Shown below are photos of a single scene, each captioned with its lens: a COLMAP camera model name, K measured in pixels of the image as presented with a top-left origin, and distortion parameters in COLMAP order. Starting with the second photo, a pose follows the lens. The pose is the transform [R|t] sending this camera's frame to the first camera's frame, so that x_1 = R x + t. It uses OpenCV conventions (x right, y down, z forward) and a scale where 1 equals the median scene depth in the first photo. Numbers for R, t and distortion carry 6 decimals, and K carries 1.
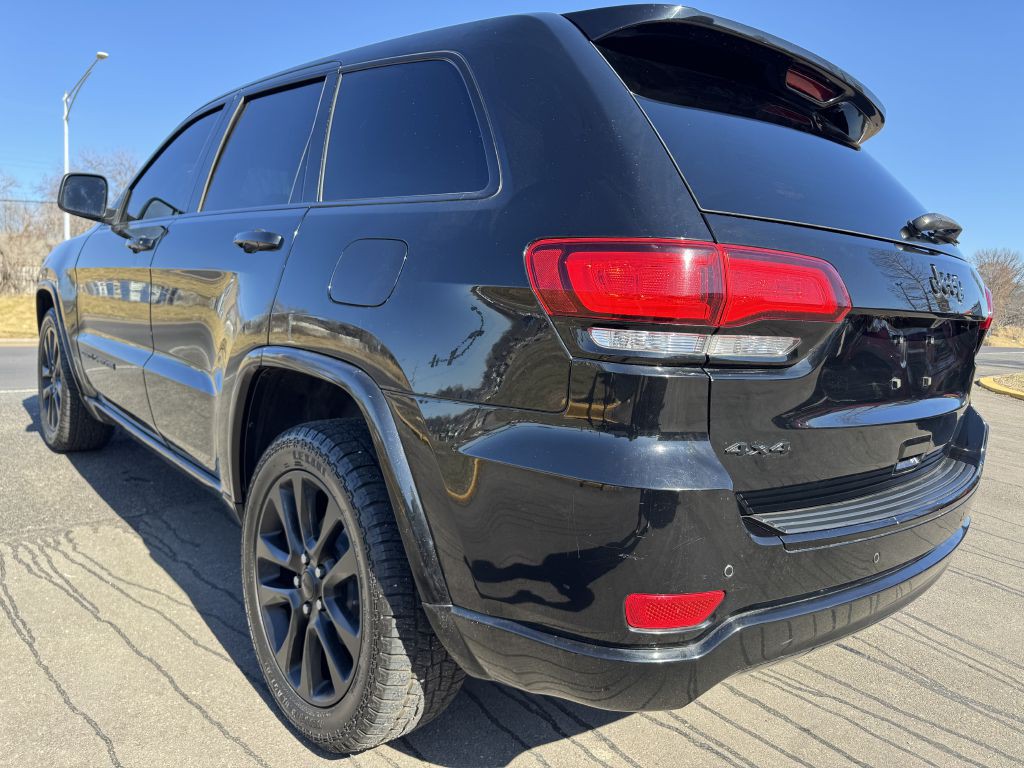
lens RADIAL K [[723.8, 0, 514.1], [0, 723.8, 389.2], [0, 0, 1]] dist [0.023204, -0.026484]
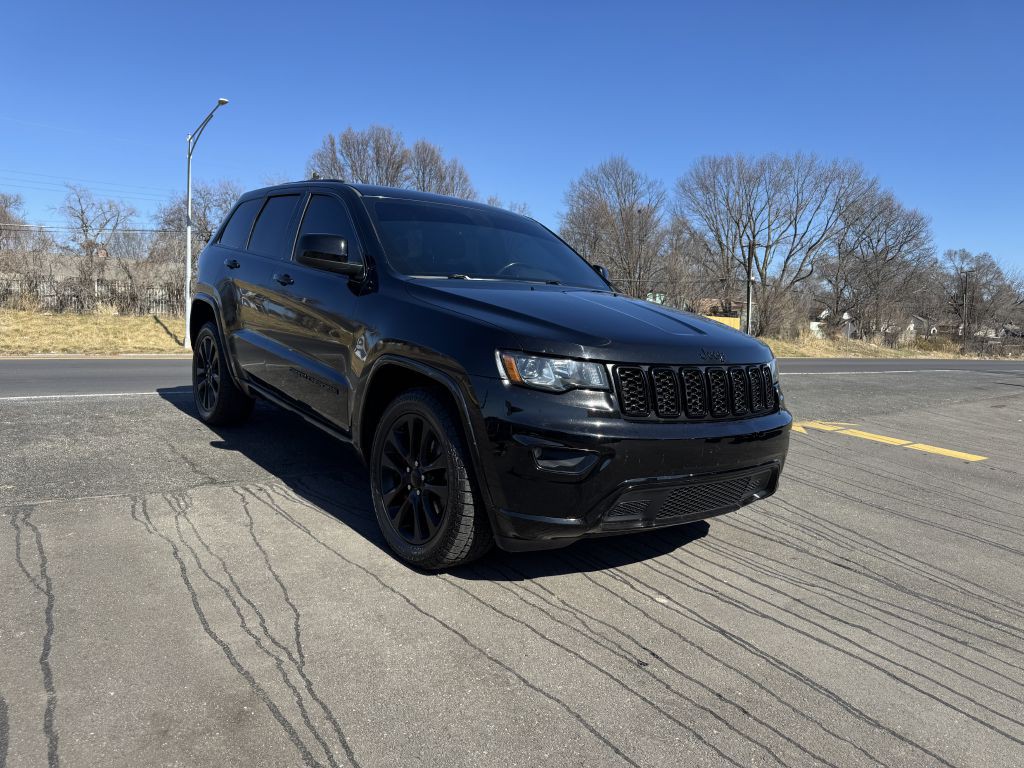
lens RADIAL K [[723.8, 0, 509.9], [0, 723.8, 374.6], [0, 0, 1]] dist [0.023204, -0.026484]
pose [[0.993962, 0.004472, -0.109635, -0.038970], [-0.009134, 0.999073, -0.042060, 0.061090], [0.109346, 0.042808, 0.993082, -0.622230]]
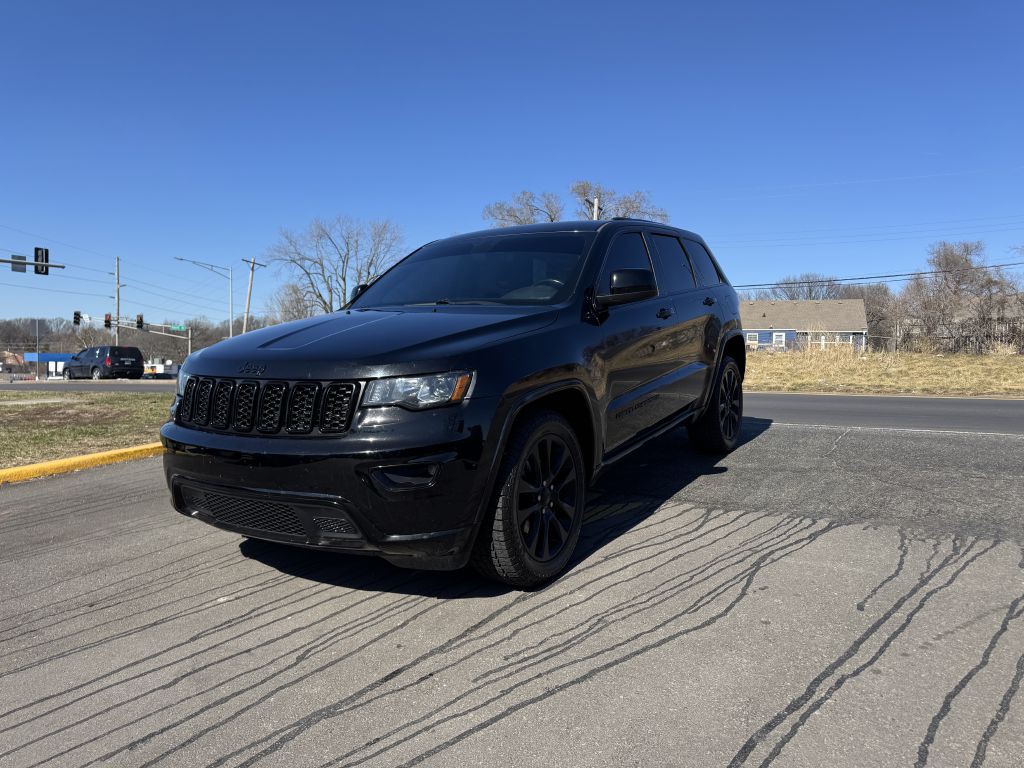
lens RADIAL K [[721.6, 0, 515.4], [0, 721.6, 371.6], [0, 0, 1]] dist [0.029324, -0.032976]
pose [[0.241646, -0.012647, -0.970282, 1.820713], [-0.091543, 0.995158, -0.035770, -0.039396], [0.966037, 0.097466, 0.239319, 1.107648]]
